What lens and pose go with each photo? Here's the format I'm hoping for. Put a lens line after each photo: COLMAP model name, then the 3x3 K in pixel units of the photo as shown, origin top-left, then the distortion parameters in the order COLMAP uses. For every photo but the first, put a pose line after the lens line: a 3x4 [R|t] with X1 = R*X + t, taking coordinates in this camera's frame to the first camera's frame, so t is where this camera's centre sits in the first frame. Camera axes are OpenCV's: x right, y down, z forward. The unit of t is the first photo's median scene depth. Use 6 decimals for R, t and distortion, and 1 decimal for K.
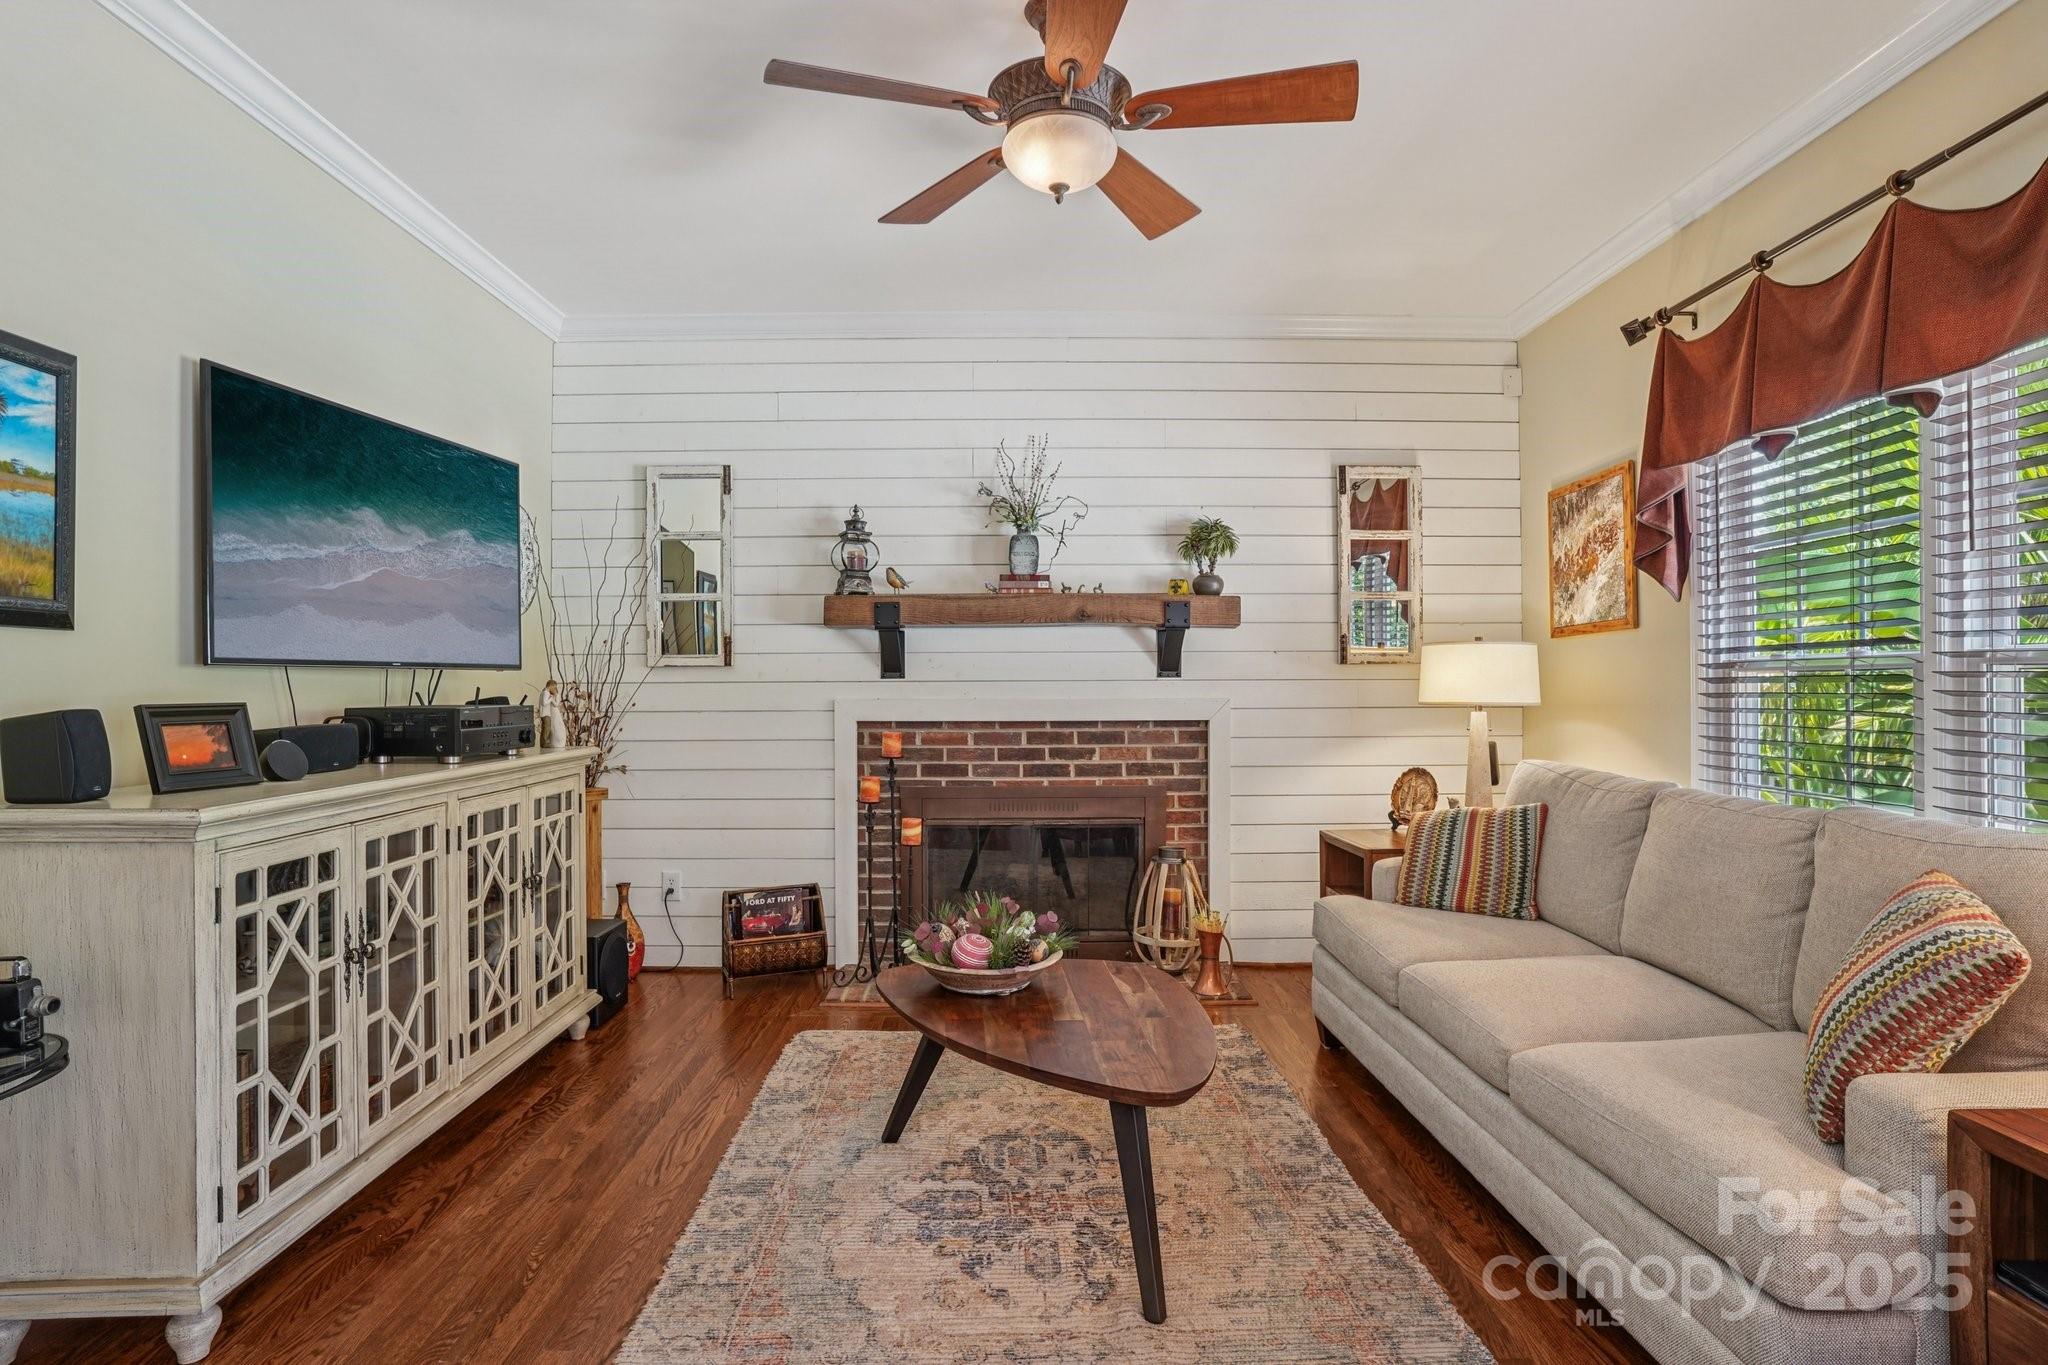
lens RADIAL K [[1088.7, 0, 1037.7], [0, 1088.7, 678.9], [0, 0, 1]] dist [-0.078551, 0.043439]
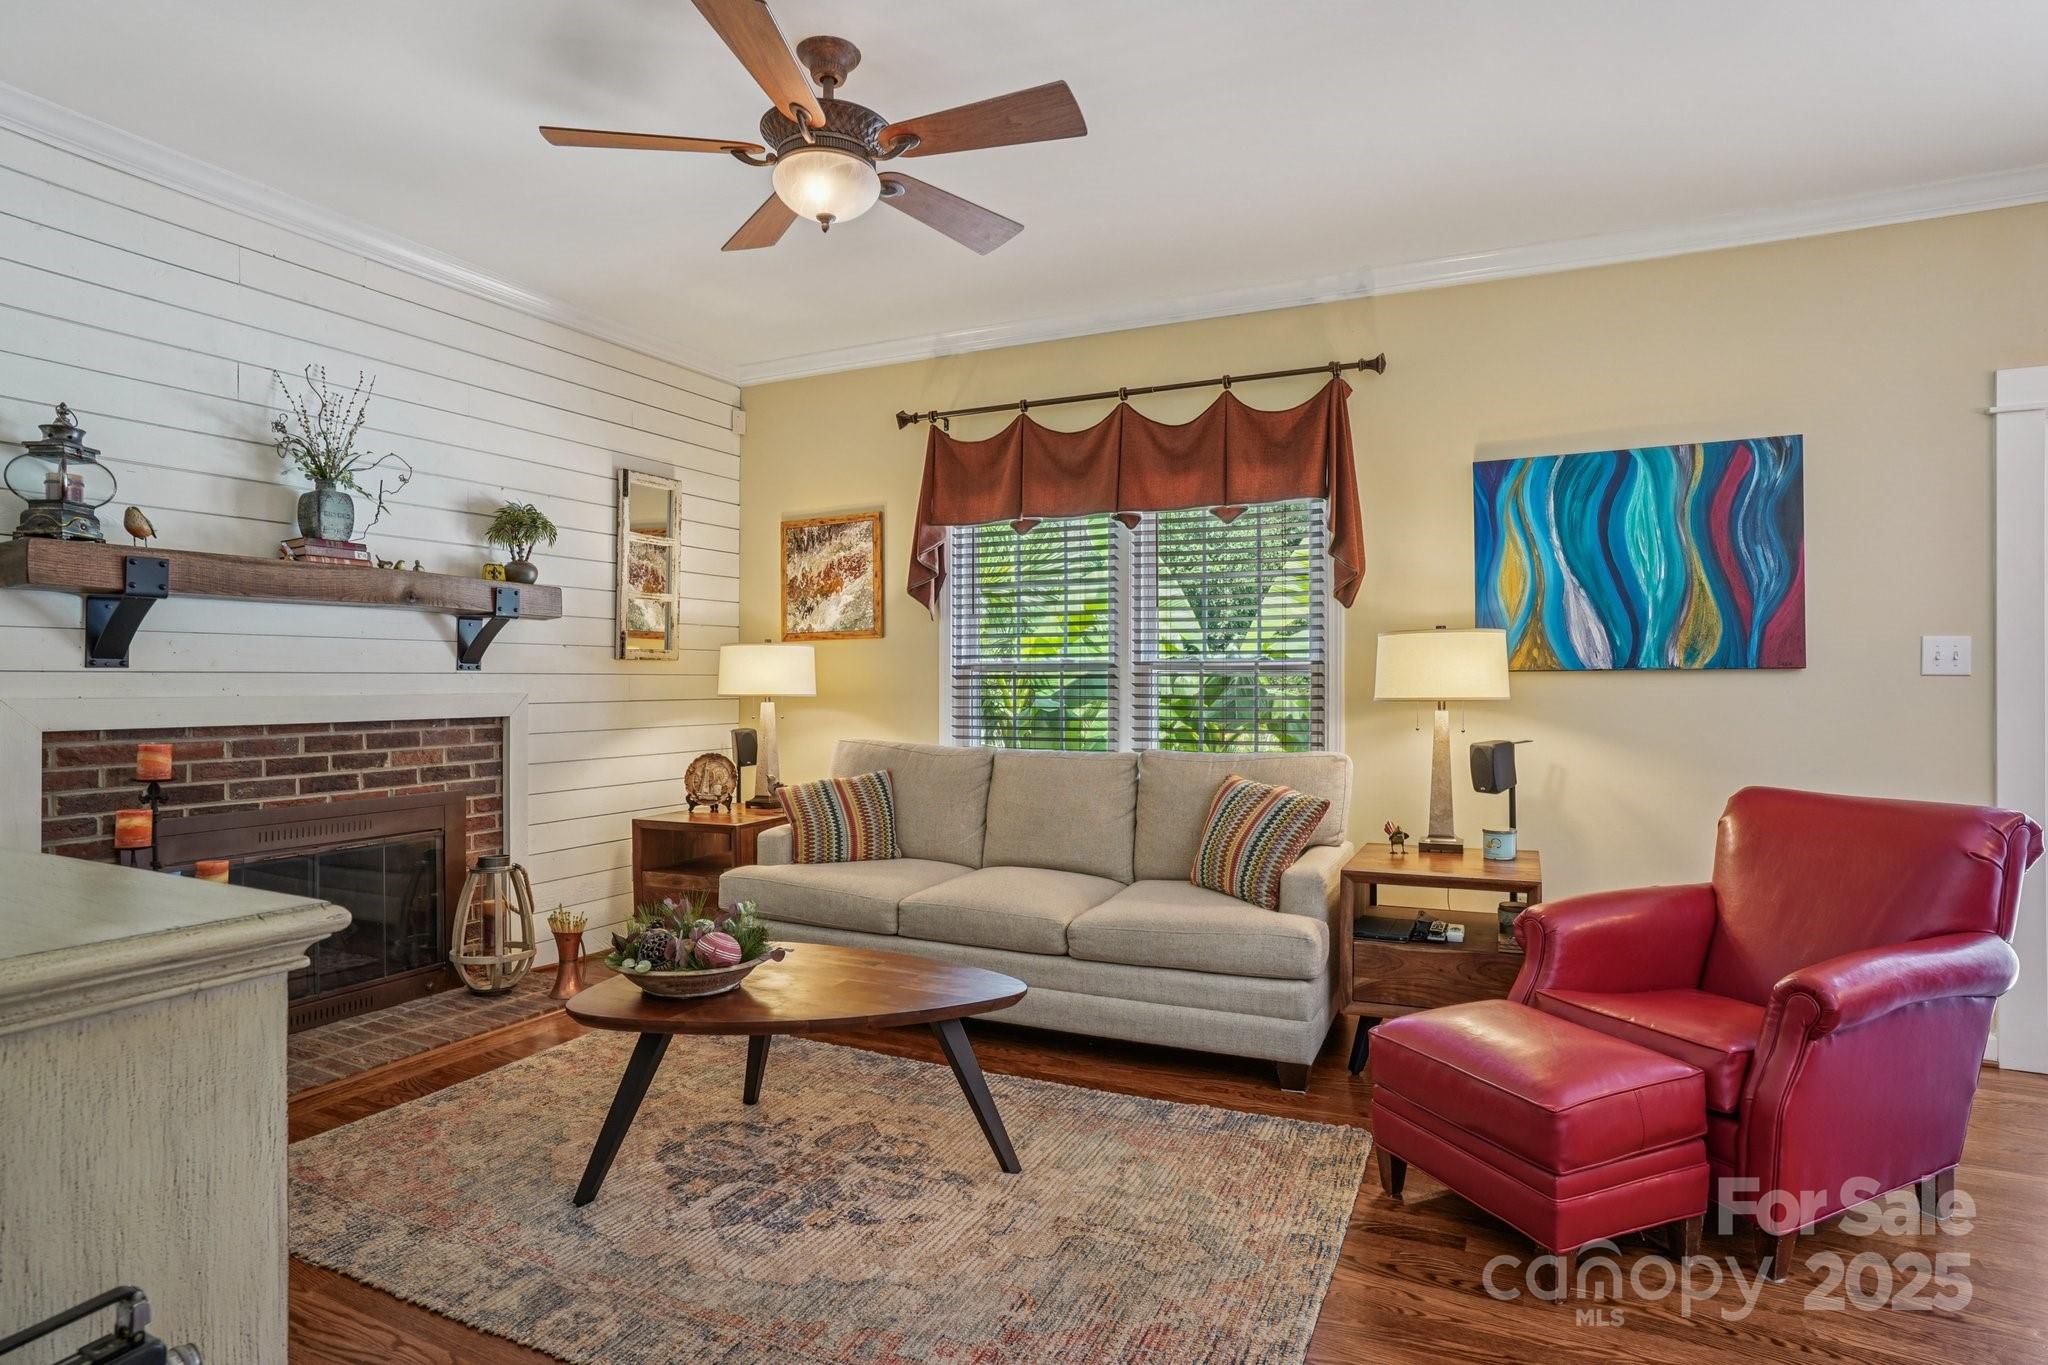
lens RADIAL K [[1088.7, 0, 1037.7], [0, 1088.7, 678.9], [0, 0, 1]] dist [-0.078551, 0.043439]
pose [[0.439639, 0.003769, 0.898167, -0.480534], [-0.007904, 0.999969, -0.000328, 0.002394], [-0.898140, -0.006955, 0.439655, 0.186902]]
